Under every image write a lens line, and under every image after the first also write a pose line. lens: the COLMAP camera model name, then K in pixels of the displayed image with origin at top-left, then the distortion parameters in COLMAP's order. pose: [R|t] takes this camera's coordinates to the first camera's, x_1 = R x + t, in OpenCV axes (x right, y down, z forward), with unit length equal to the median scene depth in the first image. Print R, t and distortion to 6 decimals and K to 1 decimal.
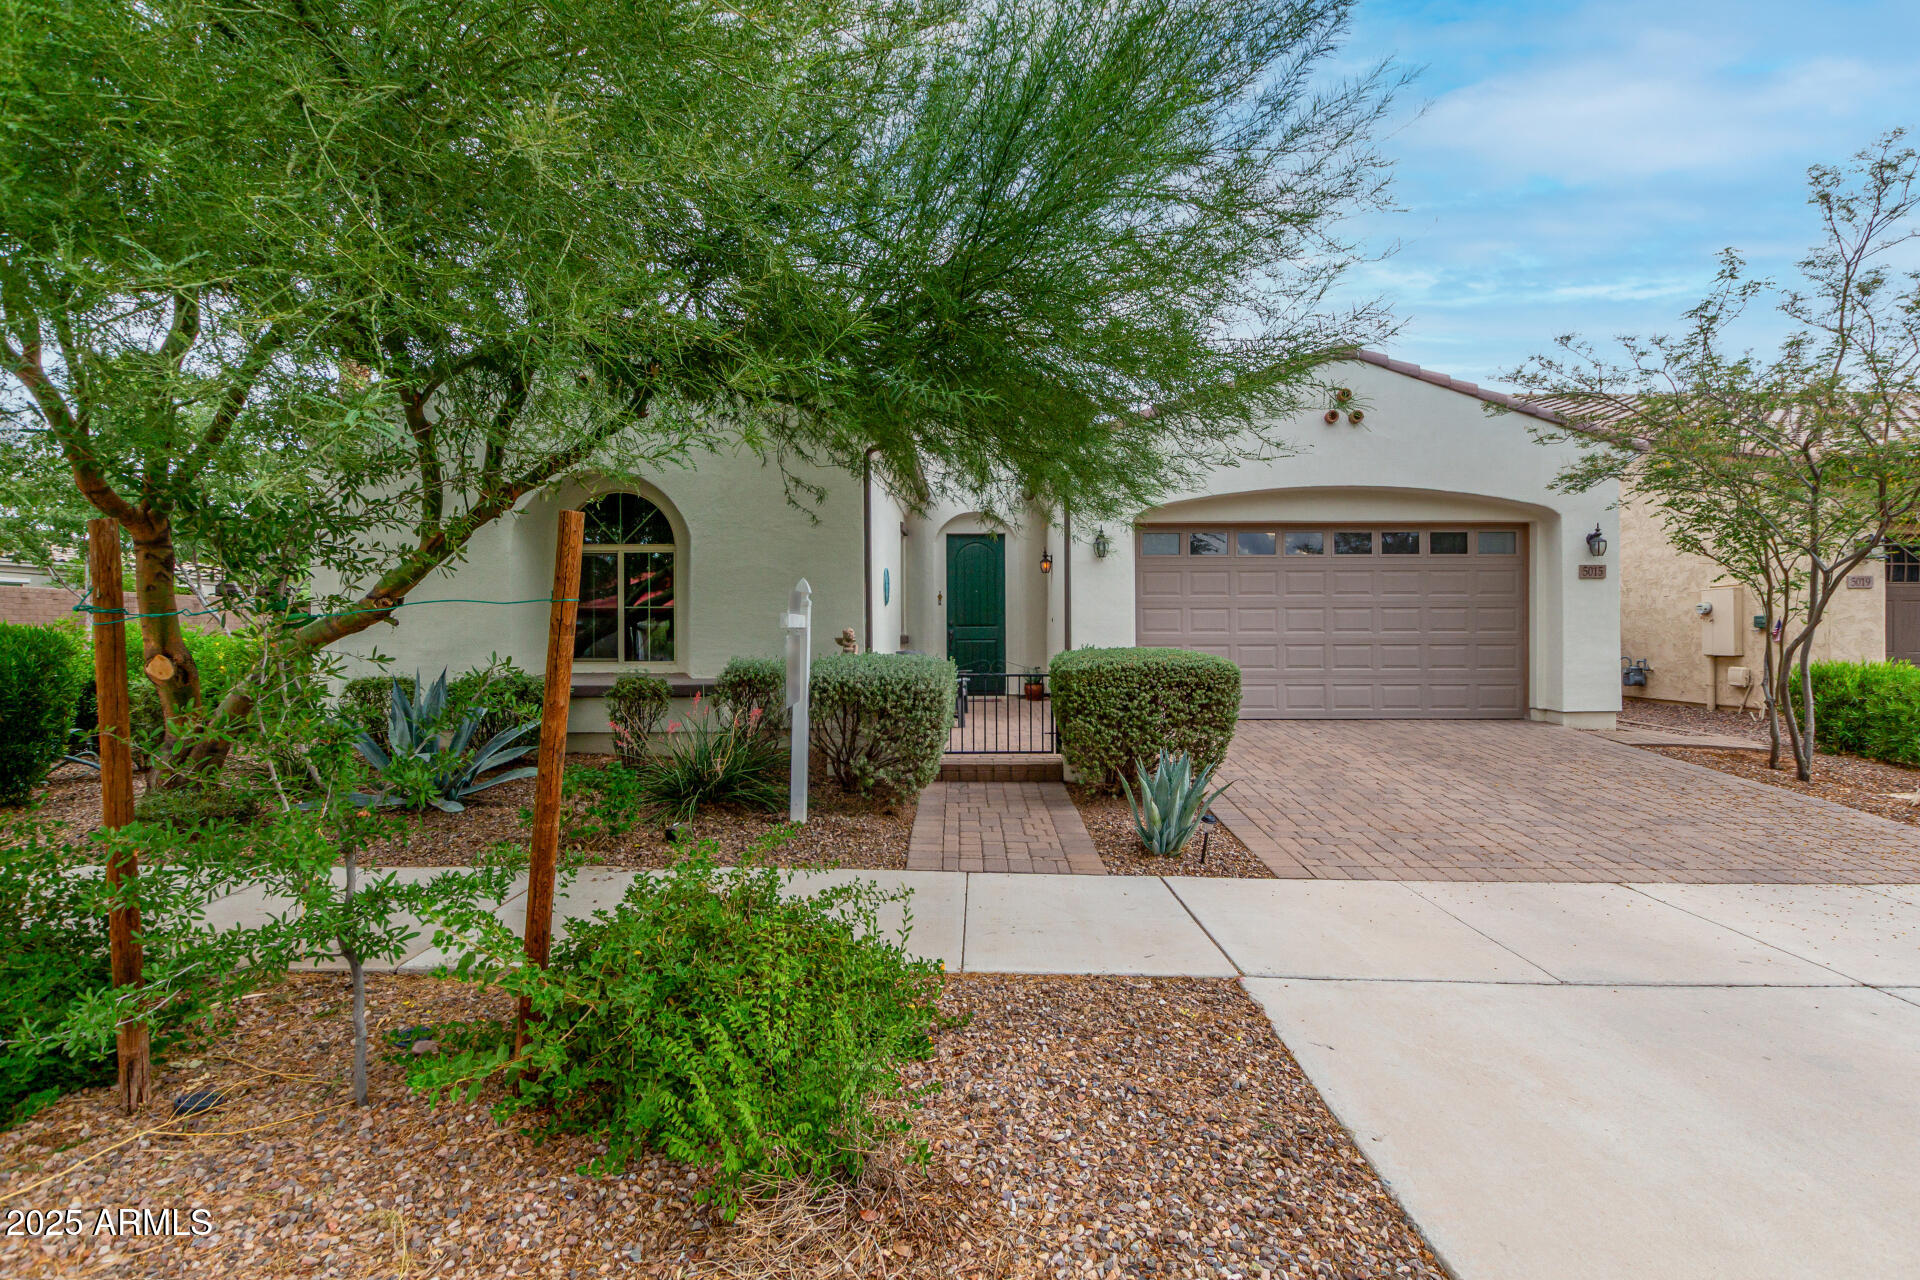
lens RADIAL K [[880.4, 0, 961.9], [0, 880.4, 614.4], [0, 0, 1]] dist [0.001420, -0.000617]
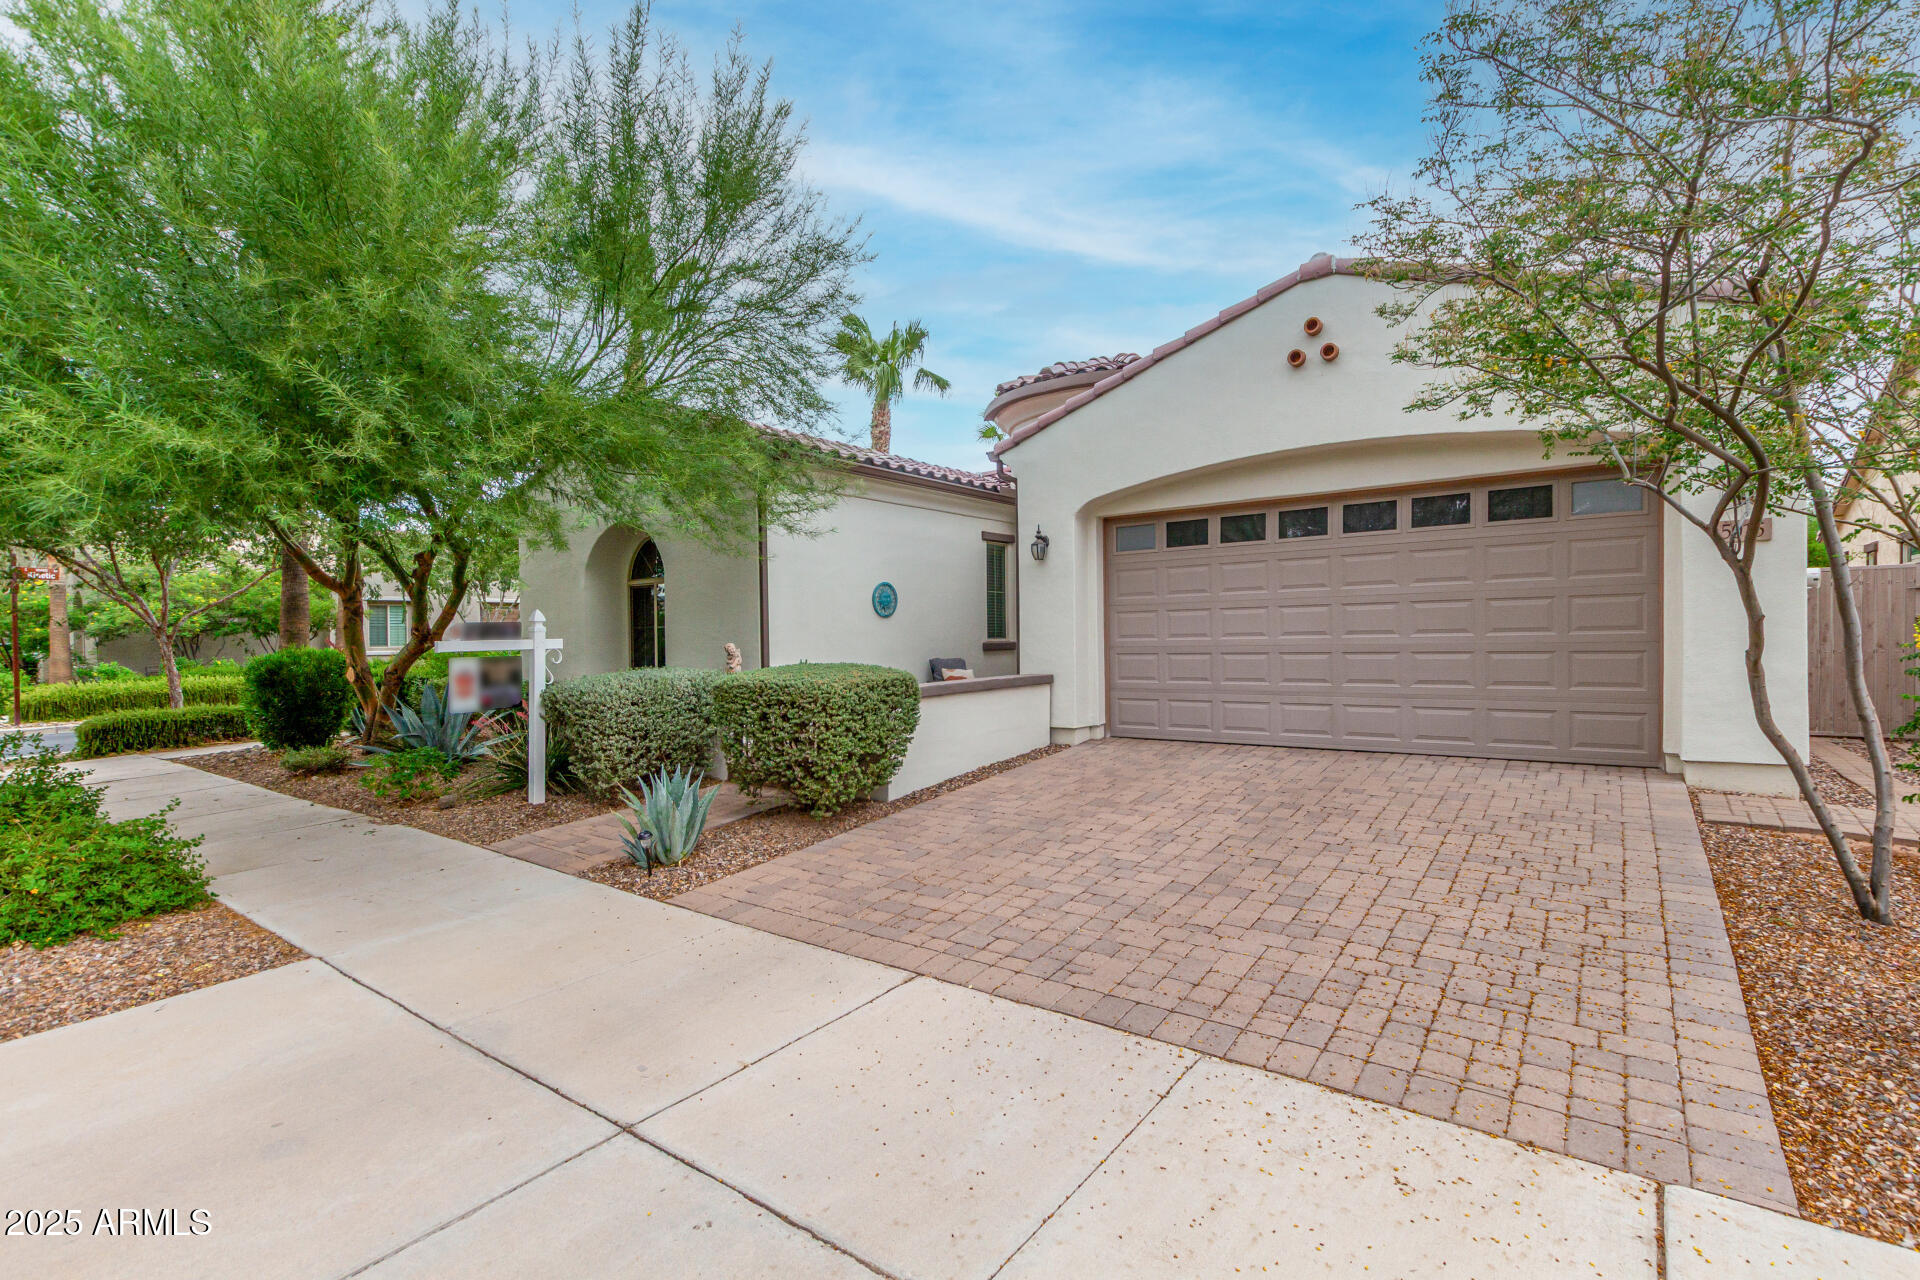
lens RADIAL K [[868.0, 0, 959.1], [0, 868.0, 632.1], [0, 0, 1]] dist [0.012297, -0.000196]
pose [[0.811159, -0.014672, -0.584641, 0.622107], [0.030901, 0.999364, 0.017794, -0.007431], [0.584008, -0.032499, 0.811097, 0.202298]]
